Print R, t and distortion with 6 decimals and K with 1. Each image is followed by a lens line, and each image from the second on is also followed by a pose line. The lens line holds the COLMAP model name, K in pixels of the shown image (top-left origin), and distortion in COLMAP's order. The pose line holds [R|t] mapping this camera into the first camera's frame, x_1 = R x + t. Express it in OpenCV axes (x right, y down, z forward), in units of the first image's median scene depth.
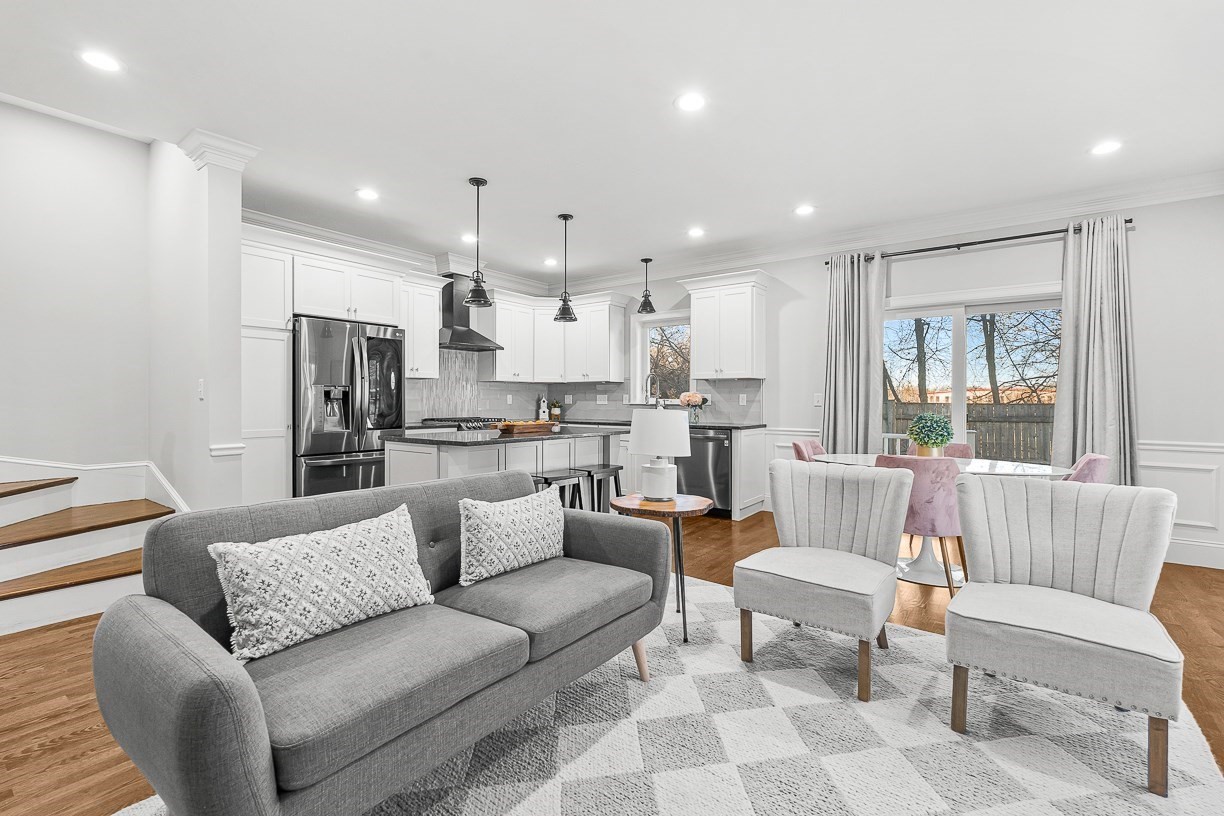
lens RADIAL K [[551.5, 0, 604.6], [0, 551.5, 398.6], [0, 0, 1]] dist [0.002511, 0.000352]
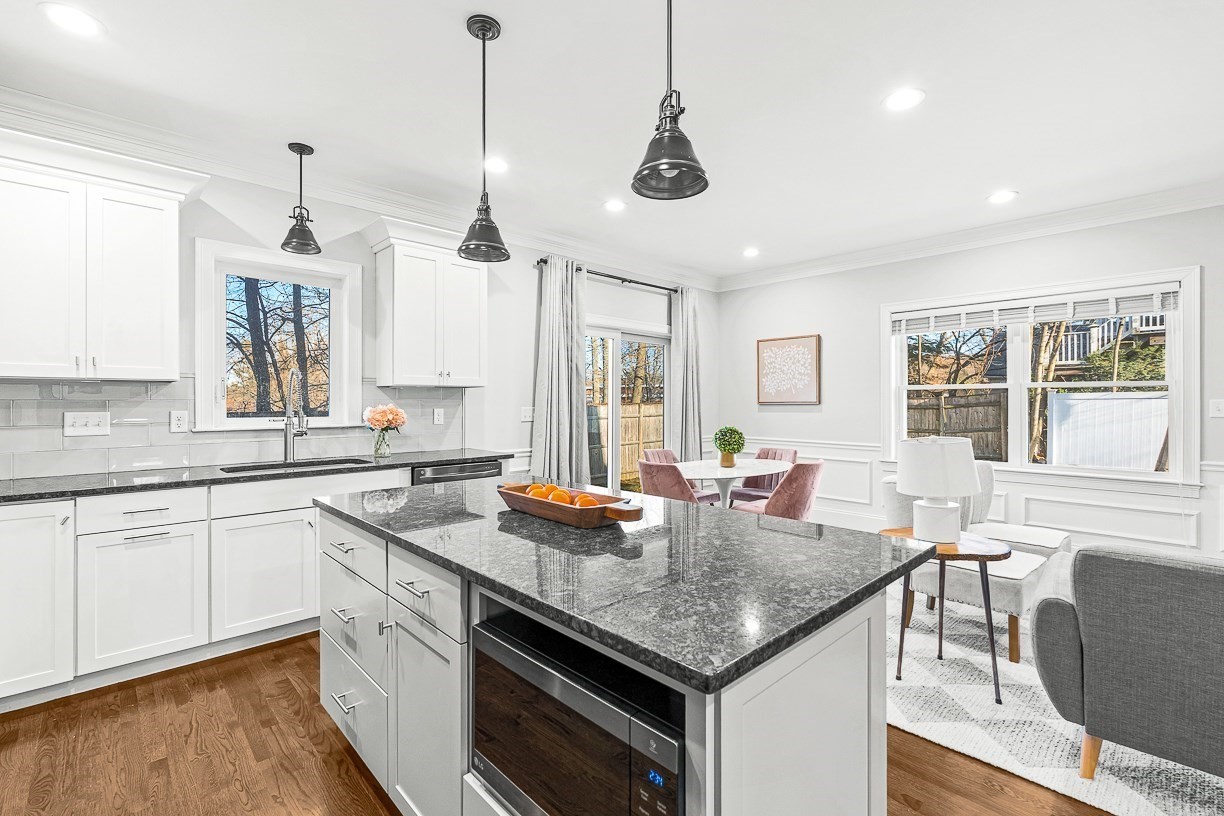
lens RADIAL K [[551.5, 0, 617.5], [0, 551.5, 405.6], [0, 0, 1]] dist [0.002511, 0.000352]
pose [[0.151600, -0.011012, 0.988381, -0.420066], [-0.002784, 0.999929, 0.011568, -0.020813], [-0.988438, -0.004505, 0.151559, 0.682979]]
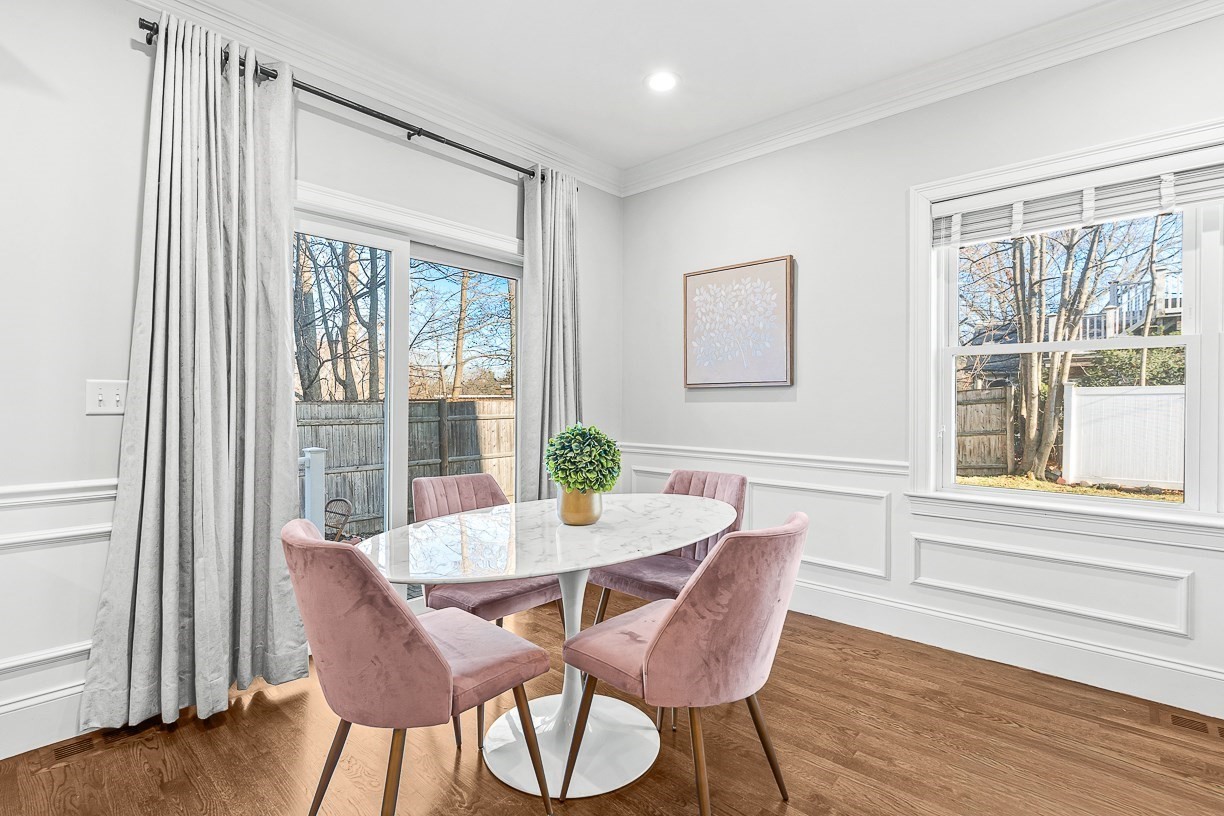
lens RADIAL K [[591.3, 0, 618.2], [0, 591.3, 413.0], [0, 0, 1]] dist [-0.001395, -0.000554]
pose [[0.079285, -0.020664, 0.996638, 0.027968], [-0.006051, 0.999757, 0.021211, 0.002032], [-0.996834, -0.007712, 0.079141, 0.597222]]
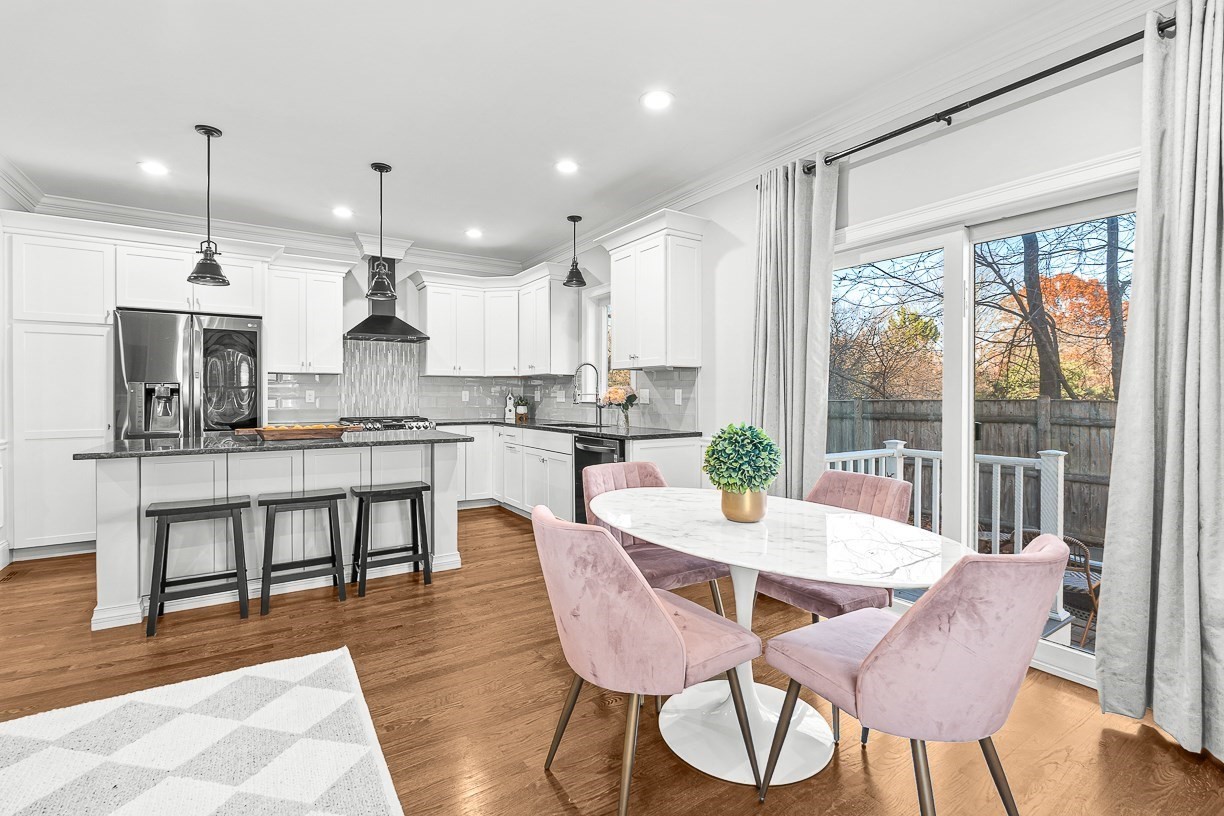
lens RADIAL K [[551.5, 0, 611.1], [0, 551.5, 398.2], [0, 0, 1]] dist [0.002511, 0.000352]
pose [[0.945070, -0.001097, -0.326866, 0.412220], [0.004623, 0.999939, 0.010009, -0.003754], [0.326835, -0.010970, 0.945018, 0.297609]]
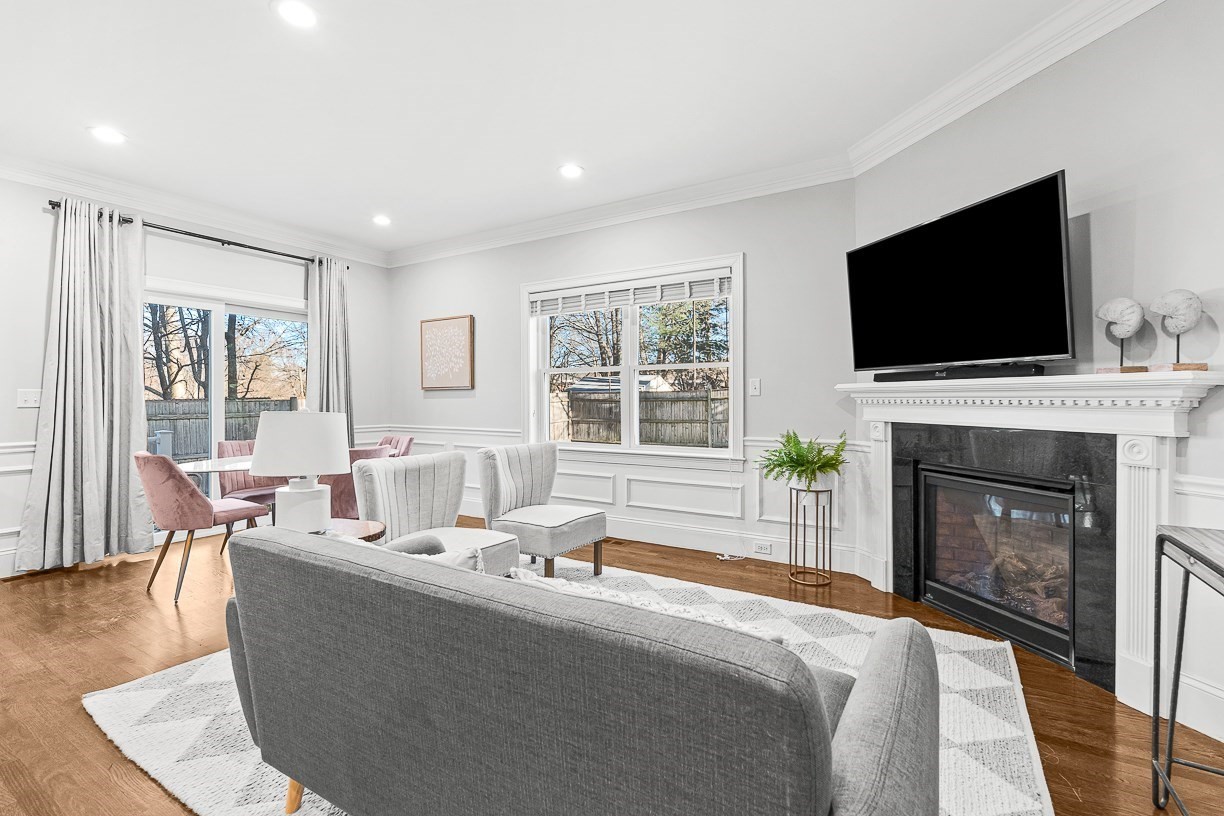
lens RADIAL K [[551.5, 0, 617.1], [0, 551.5, 404.2], [0, 0, 1]] dist [0.002511, 0.000352]
pose [[-0.108213, -0.012567, 0.994048, -0.341631], [0.000131, 0.999920, 0.012655, 0.000695], [-0.994128, 0.001500, -0.108203, 0.334490]]
